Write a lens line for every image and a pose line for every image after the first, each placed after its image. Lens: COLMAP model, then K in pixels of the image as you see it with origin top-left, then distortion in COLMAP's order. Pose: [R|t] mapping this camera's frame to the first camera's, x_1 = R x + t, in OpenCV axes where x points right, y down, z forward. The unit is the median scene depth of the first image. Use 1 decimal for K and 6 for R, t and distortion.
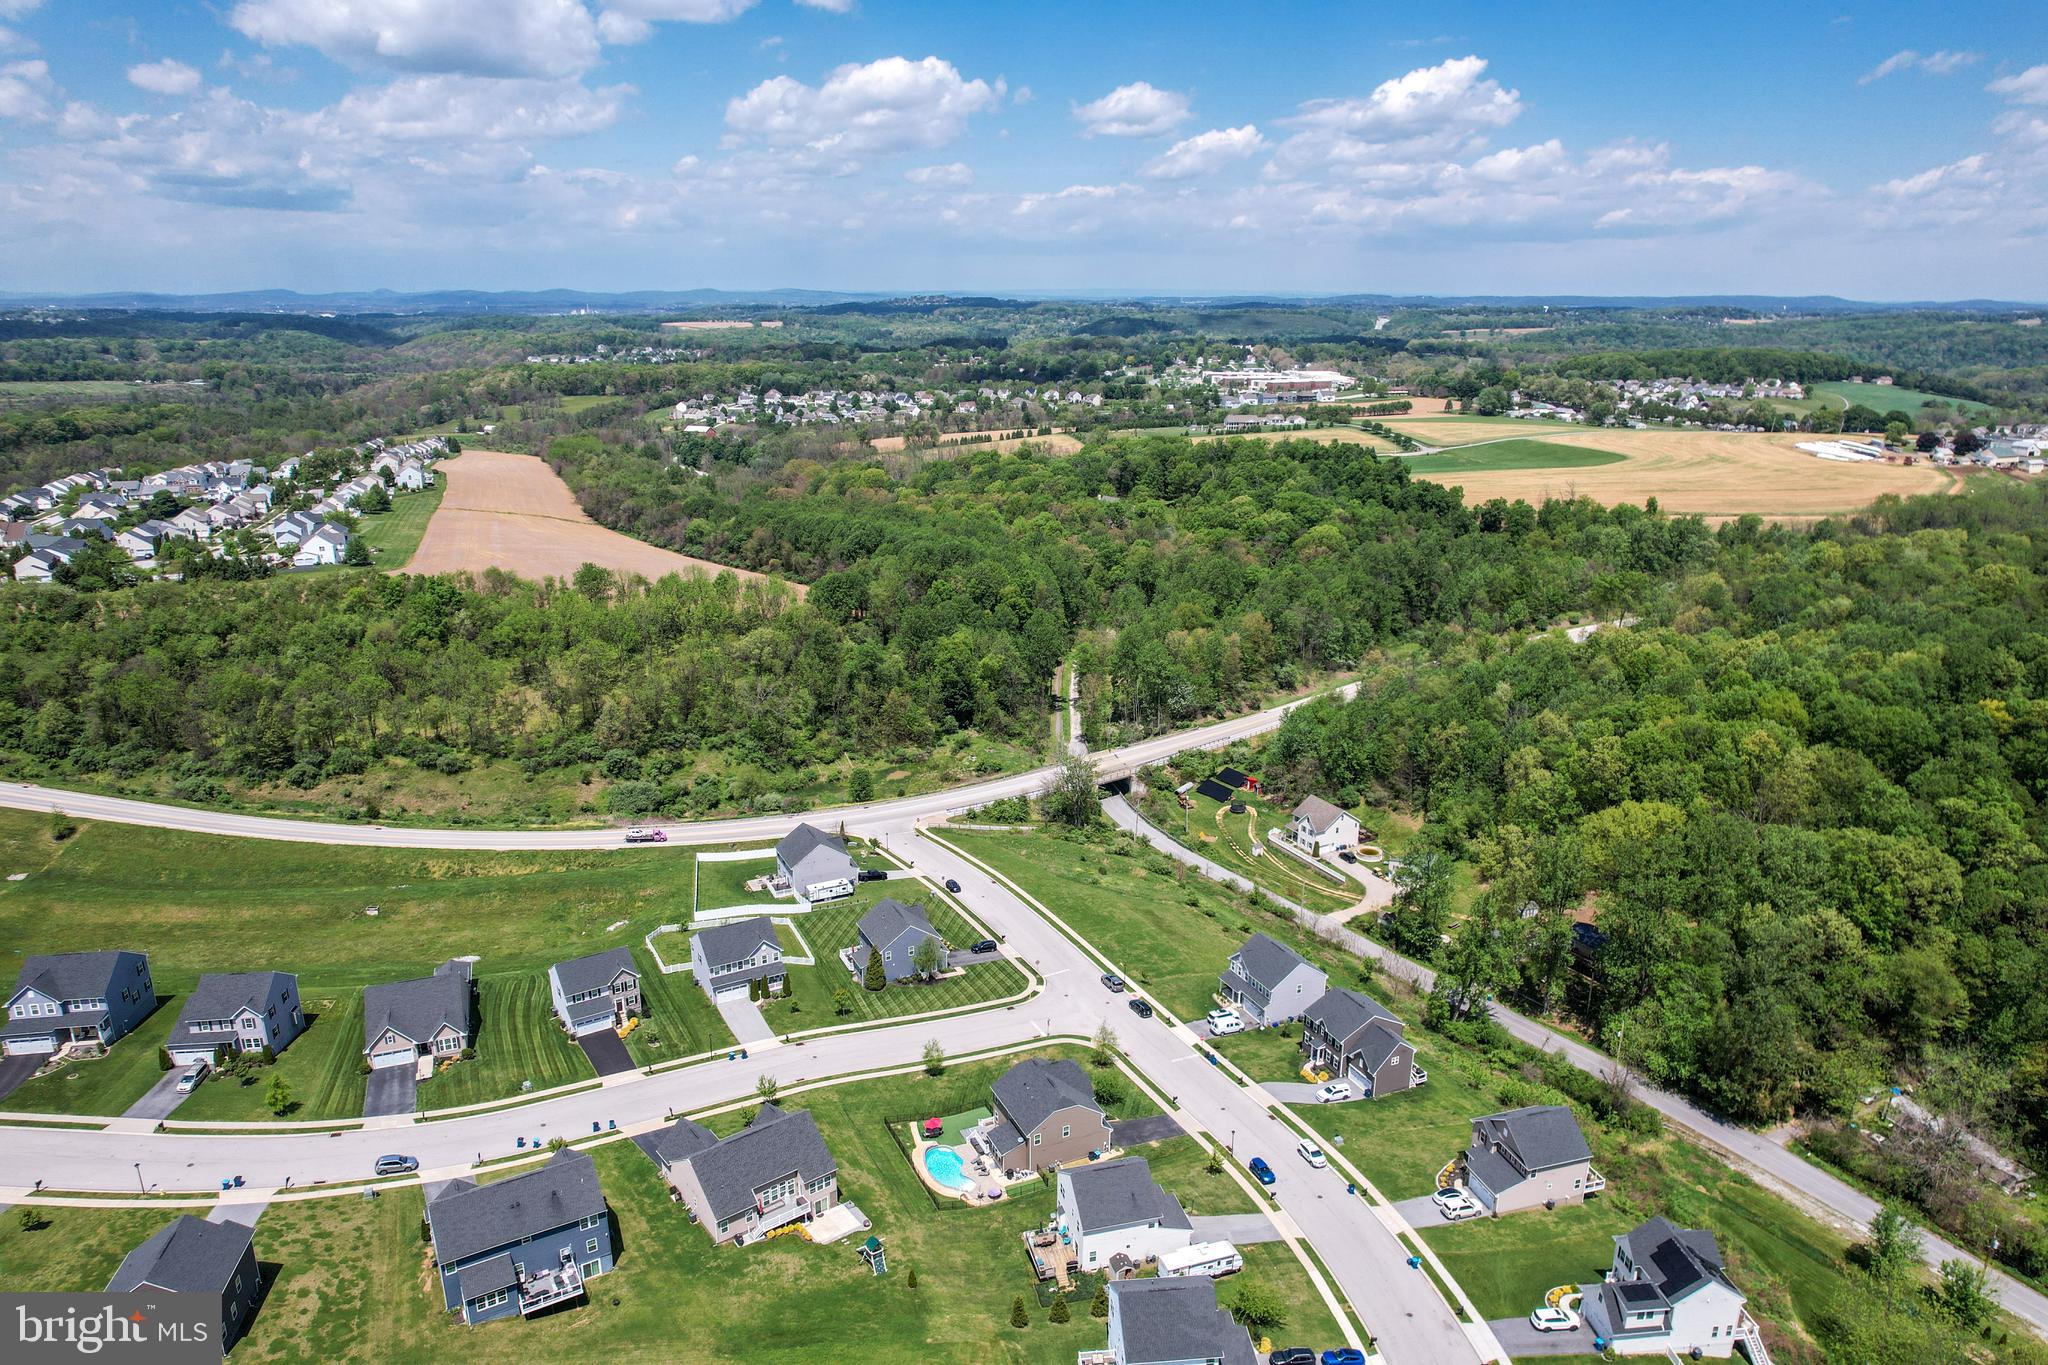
lens RADIAL K [[1330.7, 0, 1004.2], [0, 1330.7, 753.8], [0, 0, 1]] dist [-0.055765, 0.050669]
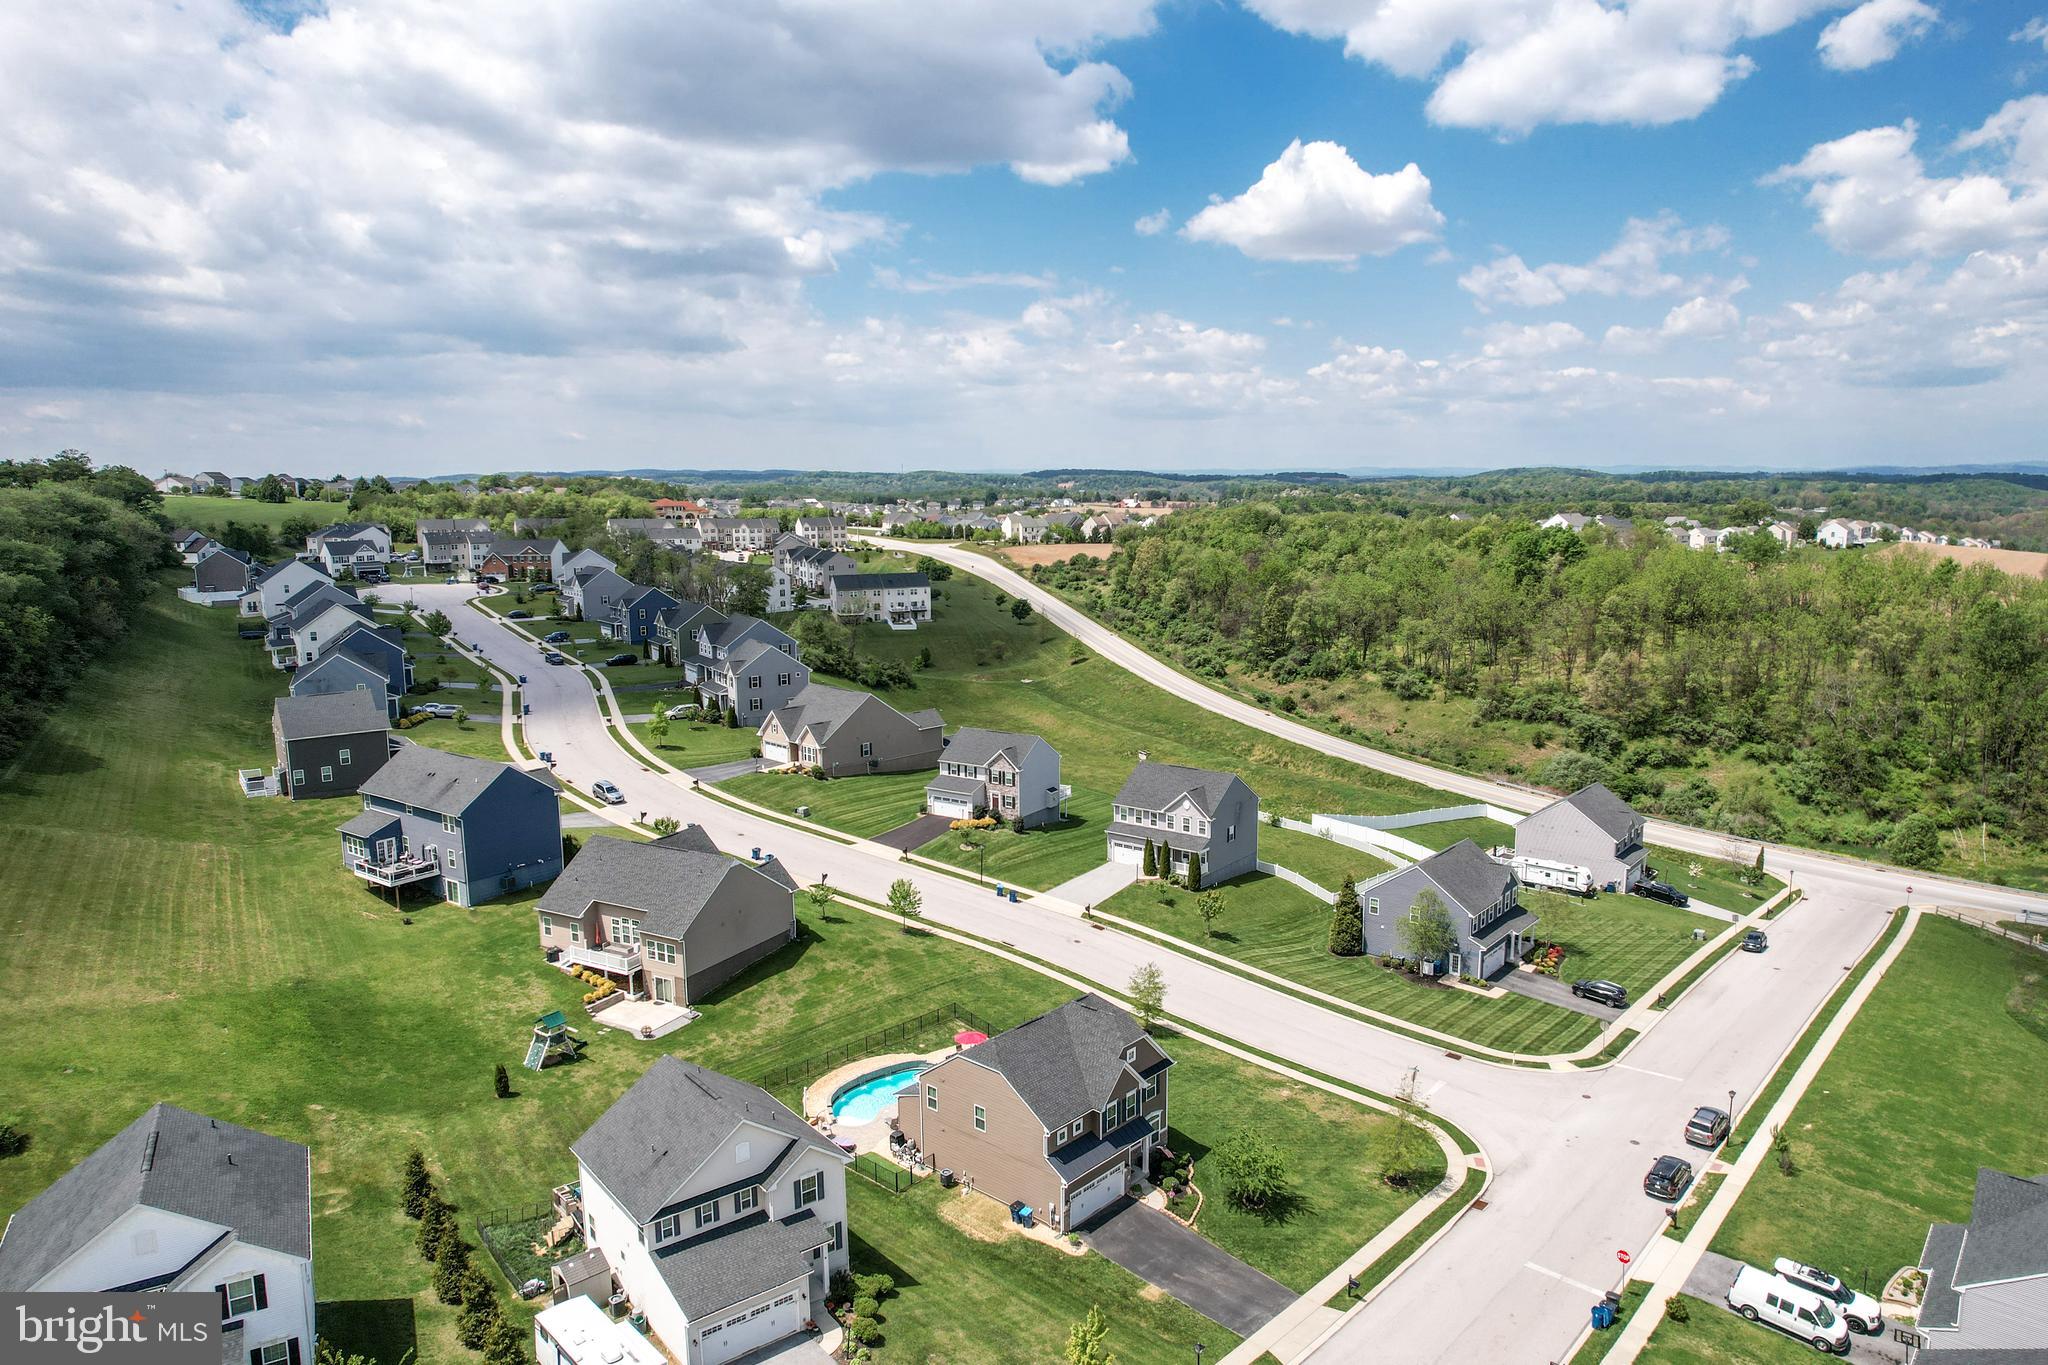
lens RADIAL K [[1330.7, 0, 1004.2], [0, 1330.7, 753.8], [0, 0, 1]] dist [-0.055765, 0.050669]
pose [[0.399548, 0.191322, -0.896525, 0.364017], [-0.306643, 0.949535, 0.065975, 0.108116], [0.863905, 0.248553, 0.438052, 0.637324]]
